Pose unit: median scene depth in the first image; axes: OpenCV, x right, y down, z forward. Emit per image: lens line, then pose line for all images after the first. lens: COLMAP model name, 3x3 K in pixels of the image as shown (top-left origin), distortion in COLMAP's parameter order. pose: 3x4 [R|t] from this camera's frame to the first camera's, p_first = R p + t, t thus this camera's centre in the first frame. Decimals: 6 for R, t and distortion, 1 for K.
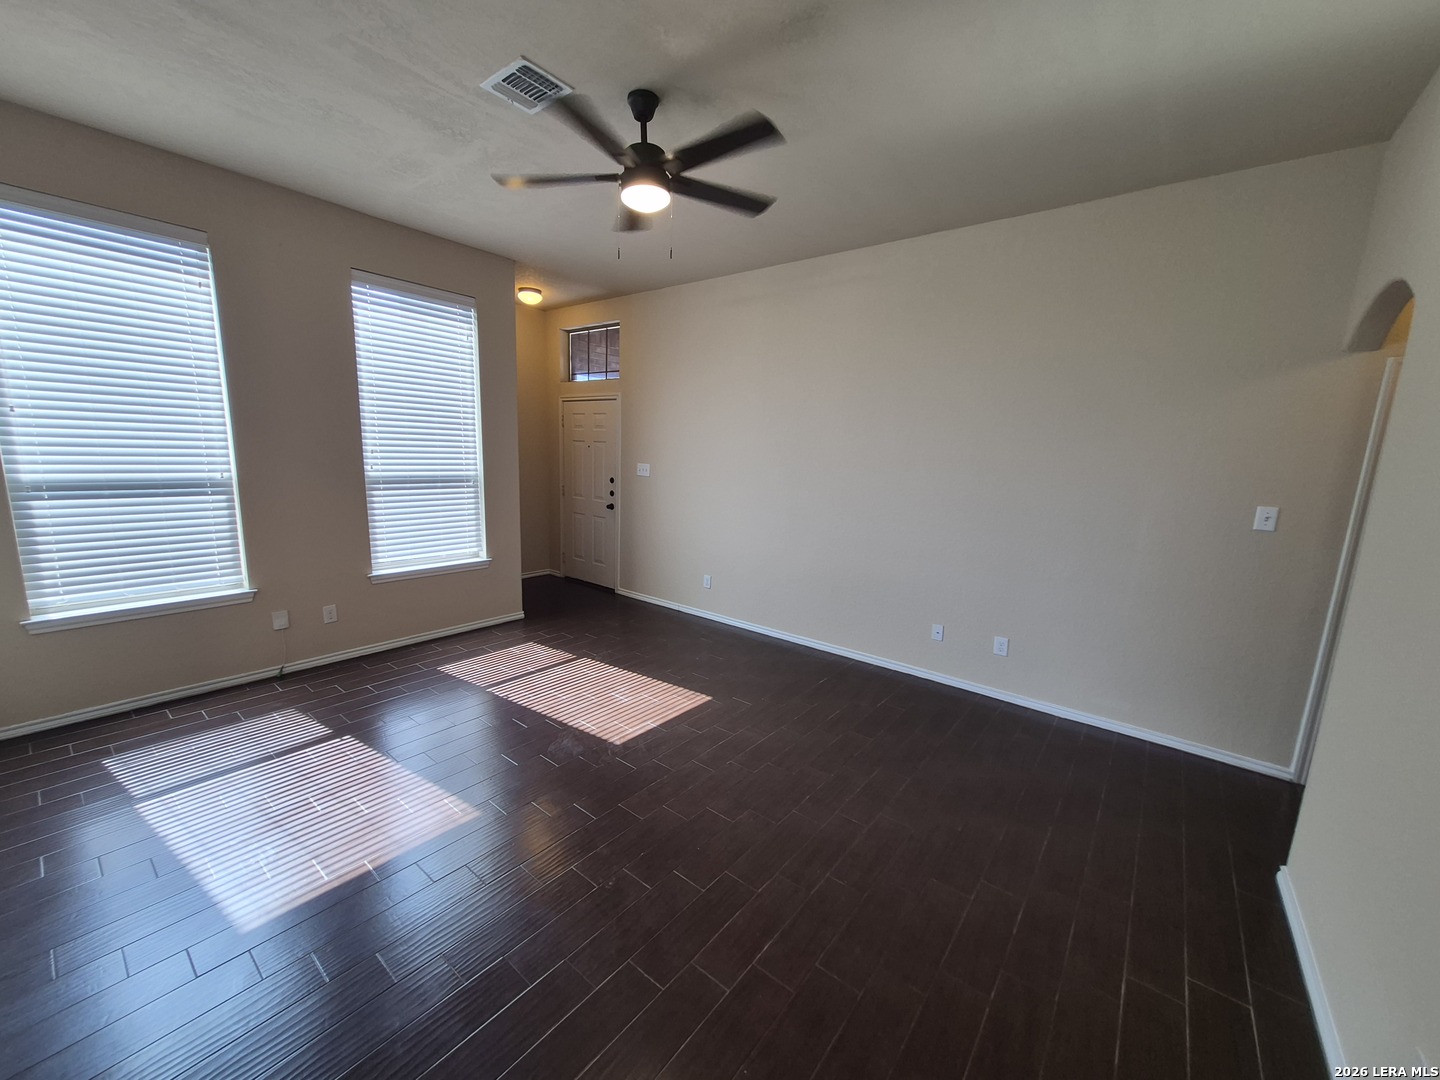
lens RADIAL K [[564.6, 0, 722.7], [0, 564.6, 540.7], [0, 0, 1]] dist [0.007573, -0.001214]
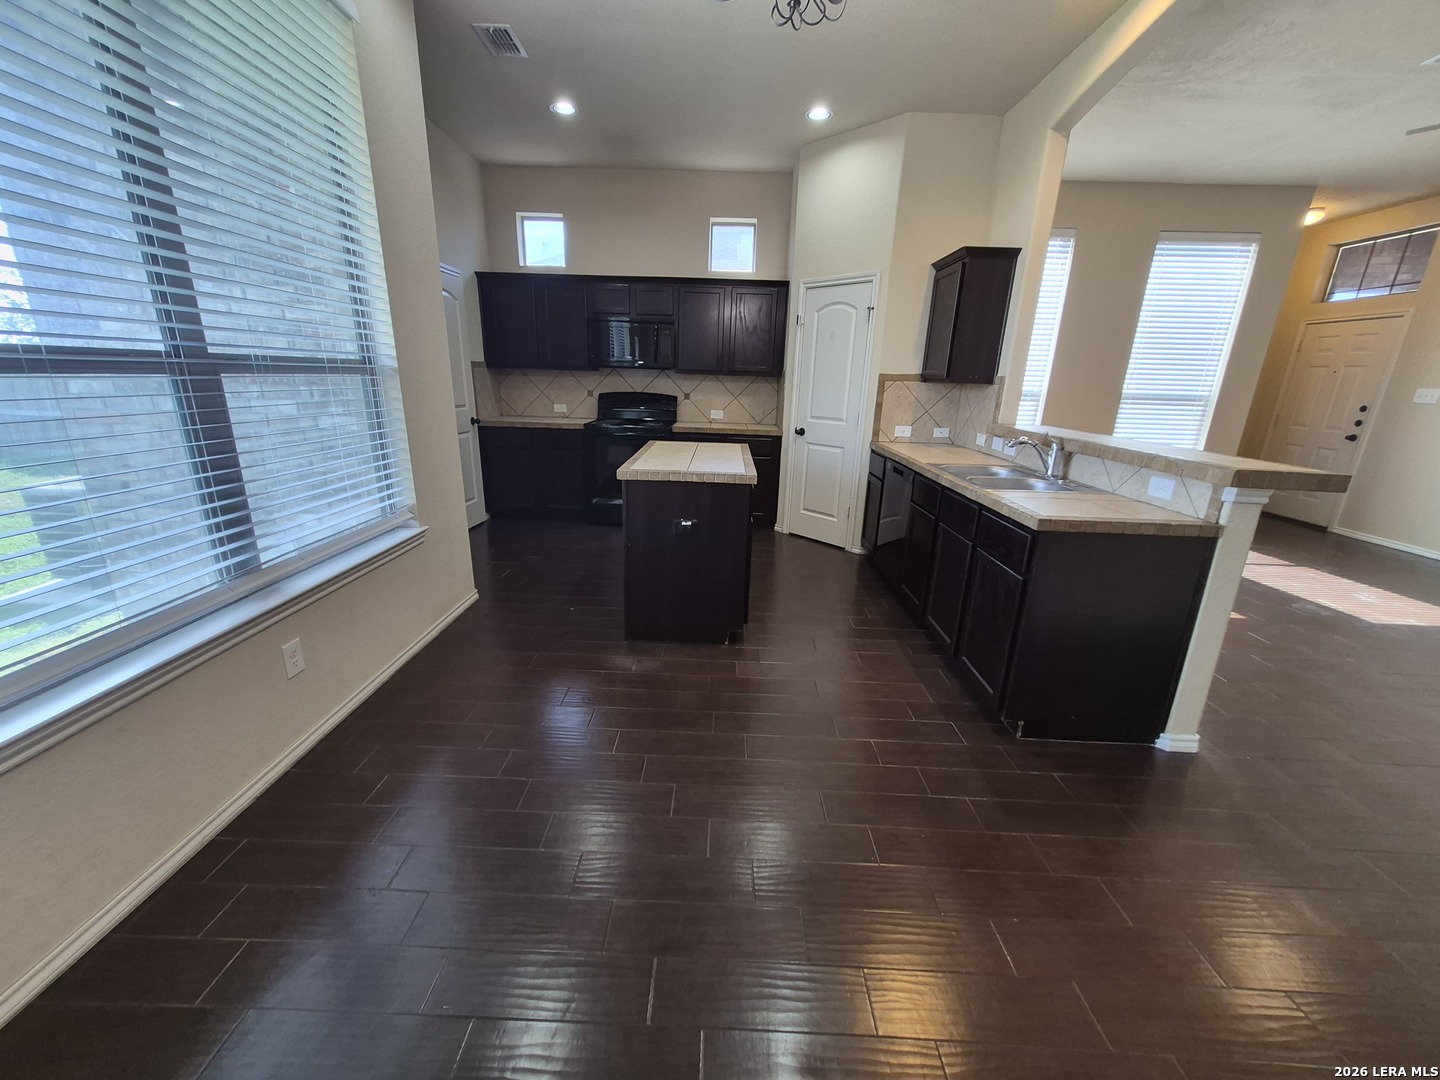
lens RADIAL K [[564.6, 0, 696.1], [0, 564.6, 542.9], [0, 0, 1]] dist [0.007573, -0.001214]
pose [[0.586505, 0.210398, -0.782141, -0.063063], [-0.138595, 0.977499, 0.159022, 0.108429], [0.797999, 0.015134, 0.602468, -0.414013]]
